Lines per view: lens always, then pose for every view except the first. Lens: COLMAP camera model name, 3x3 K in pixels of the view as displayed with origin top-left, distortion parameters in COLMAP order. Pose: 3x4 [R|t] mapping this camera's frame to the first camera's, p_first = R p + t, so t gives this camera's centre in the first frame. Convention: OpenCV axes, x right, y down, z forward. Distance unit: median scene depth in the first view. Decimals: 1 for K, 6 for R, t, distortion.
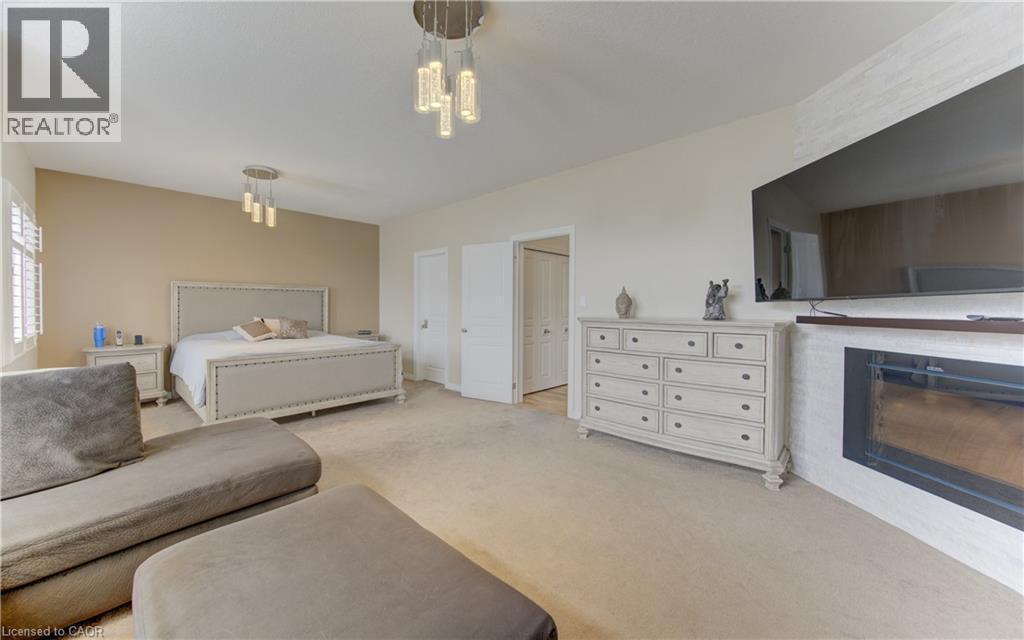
lens RADIAL K [[392.1, 0, 532.6], [0, 392.1, 325.7], [0, 0, 1]] dist [-0.001581, -0.000184]
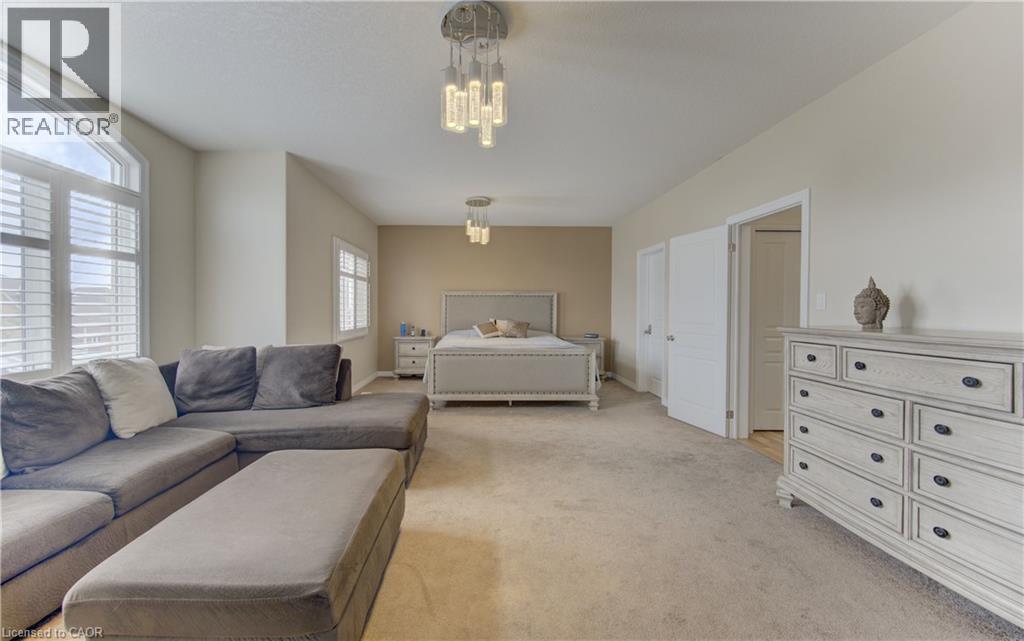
lens RADIAL K [[415.8, 0, 478.5], [0, 415.8, 326.8], [0, 0, 1]] dist [0.000625, -0.000097]
pose [[0.675972, 0.031065, -0.736272, 0.280966], [-0.037764, 0.999259, 0.007490, -0.005285], [0.735959, 0.022741, 0.676644, 0.117513]]
